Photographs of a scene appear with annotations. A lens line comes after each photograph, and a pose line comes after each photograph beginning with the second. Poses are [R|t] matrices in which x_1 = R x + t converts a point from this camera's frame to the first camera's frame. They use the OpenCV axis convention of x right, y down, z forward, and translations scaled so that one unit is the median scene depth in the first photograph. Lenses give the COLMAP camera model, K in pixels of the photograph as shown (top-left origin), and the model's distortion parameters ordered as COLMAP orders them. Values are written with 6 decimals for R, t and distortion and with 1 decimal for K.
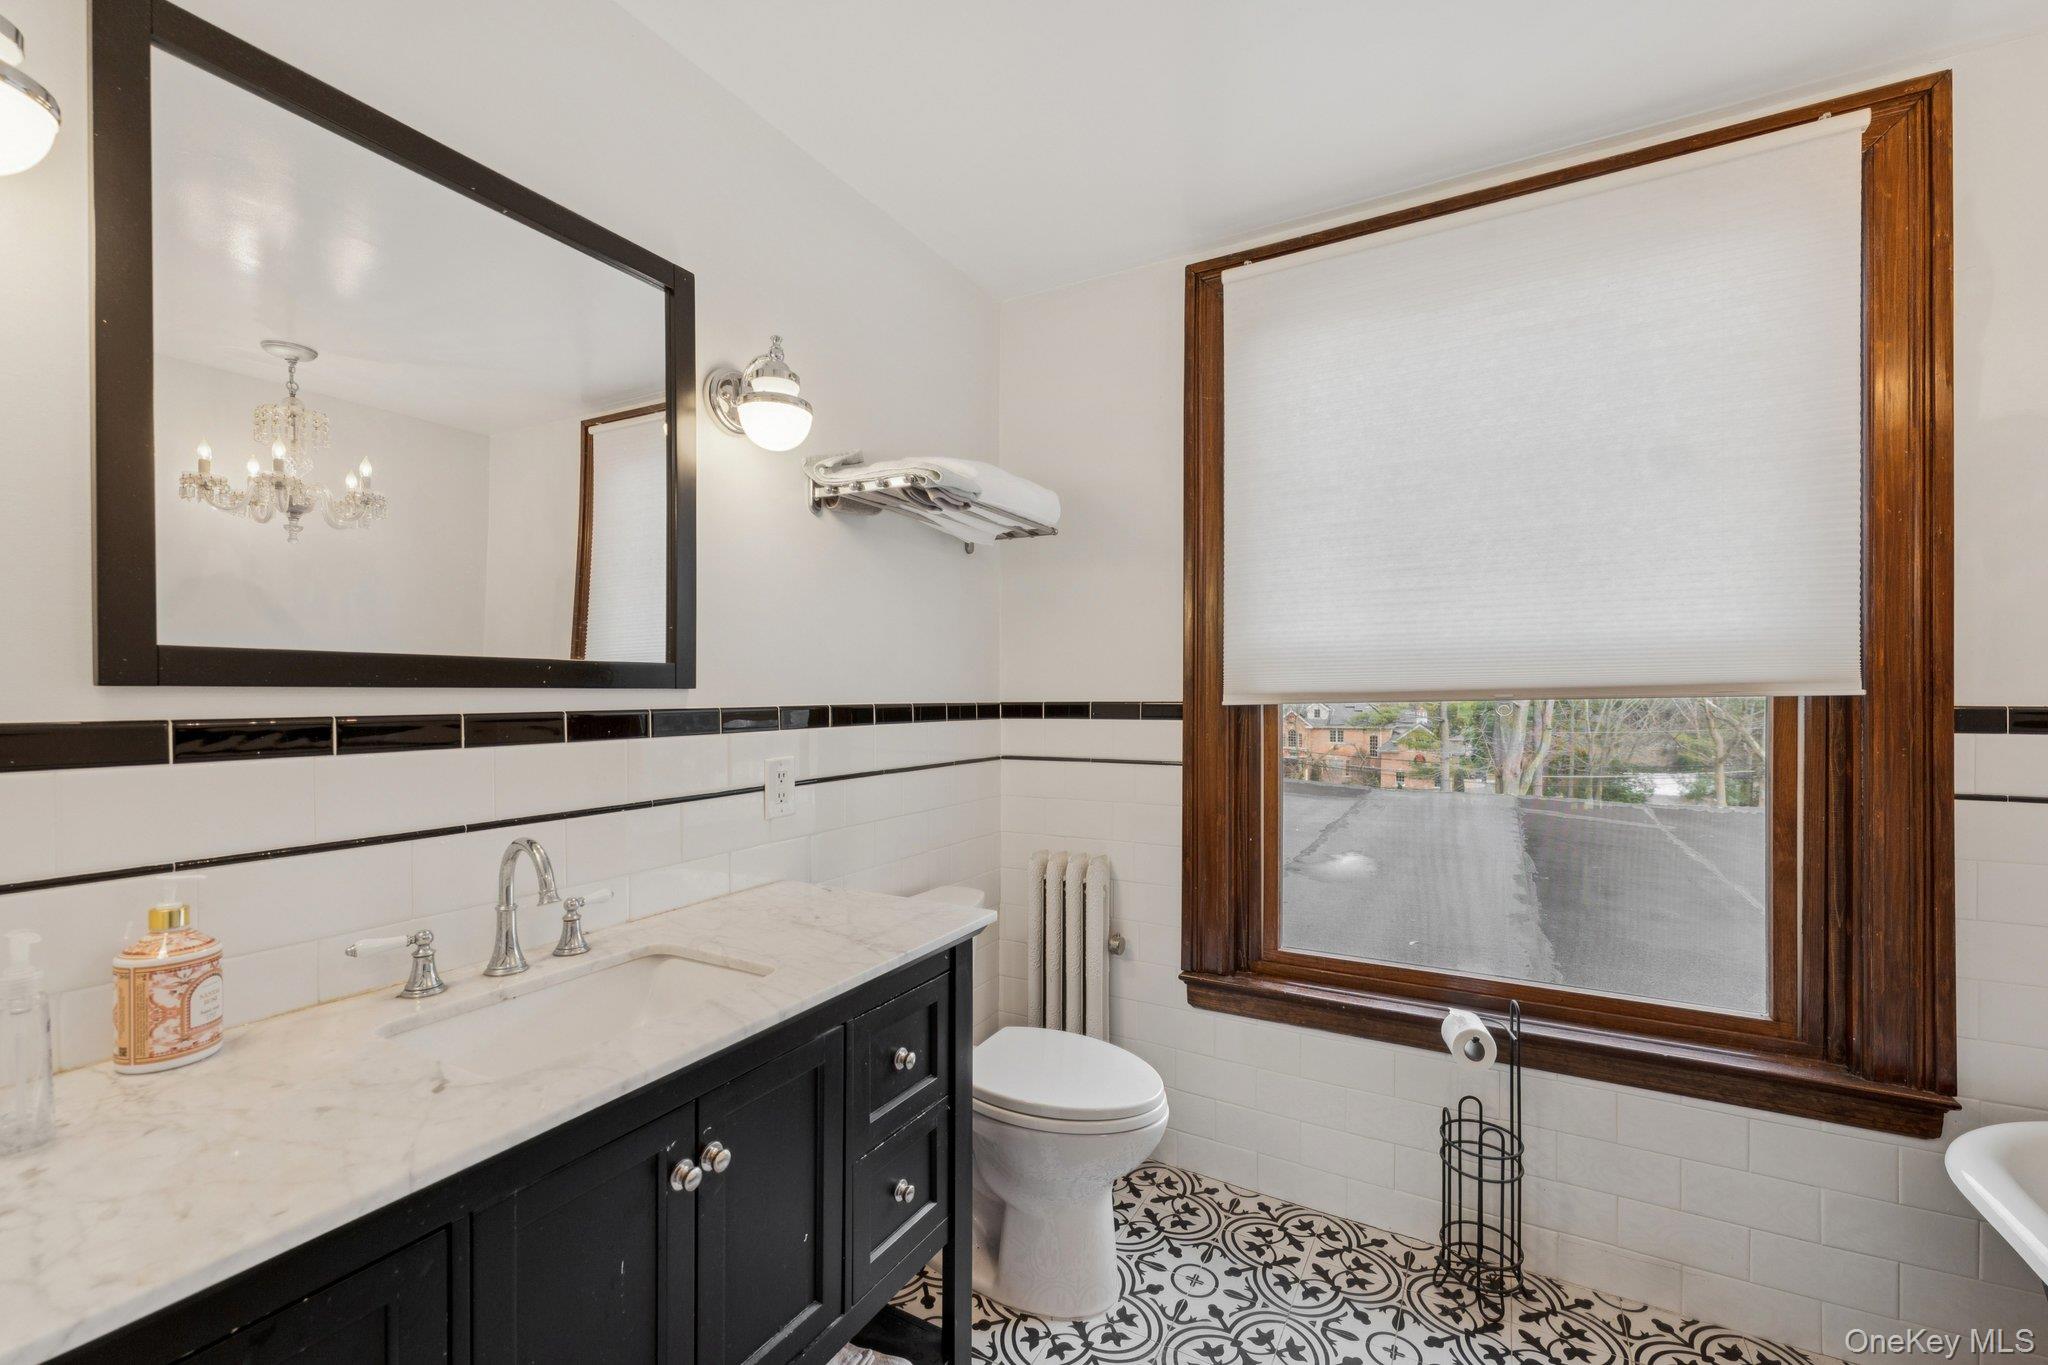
lens RADIAL K [[840.0, 0, 1032.0], [0, 840.0, 700.6], [0, 0, 1]] dist [0.001960, 0.000236]
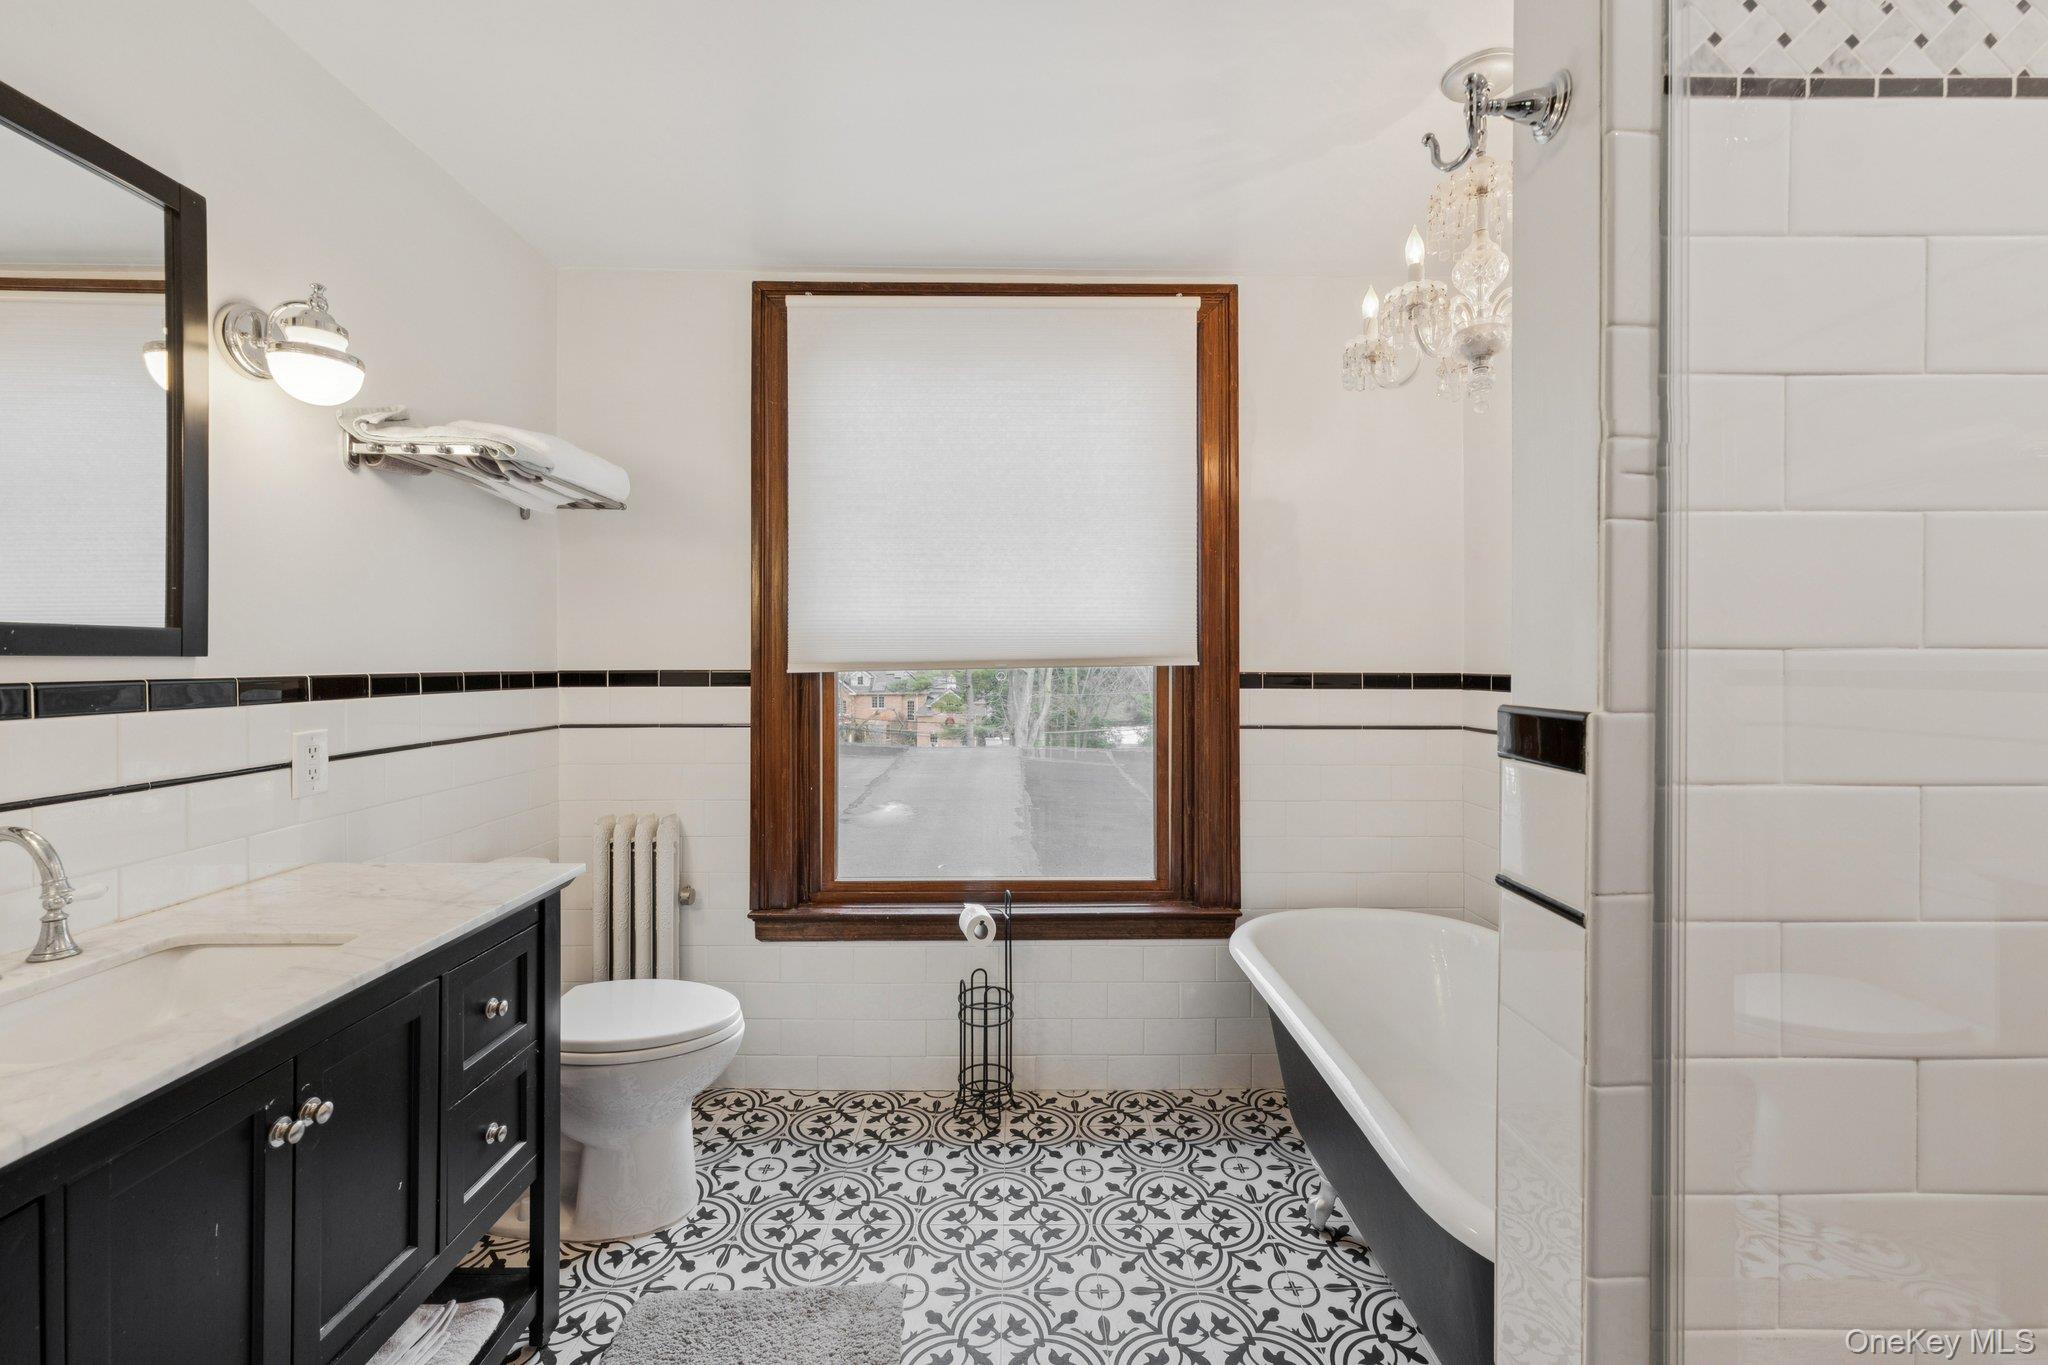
lens RADIAL K [[840.0, 0, 1023.8], [0, 840.0, 674.6], [0, 0, 1]] dist [0.001960, 0.000236]
pose [[0.867491, -0.004327, 0.497434, -0.077912], [0.000713, 0.999972, 0.007456, -0.000797], [-0.497453, -0.006113, 0.867470, -0.192093]]
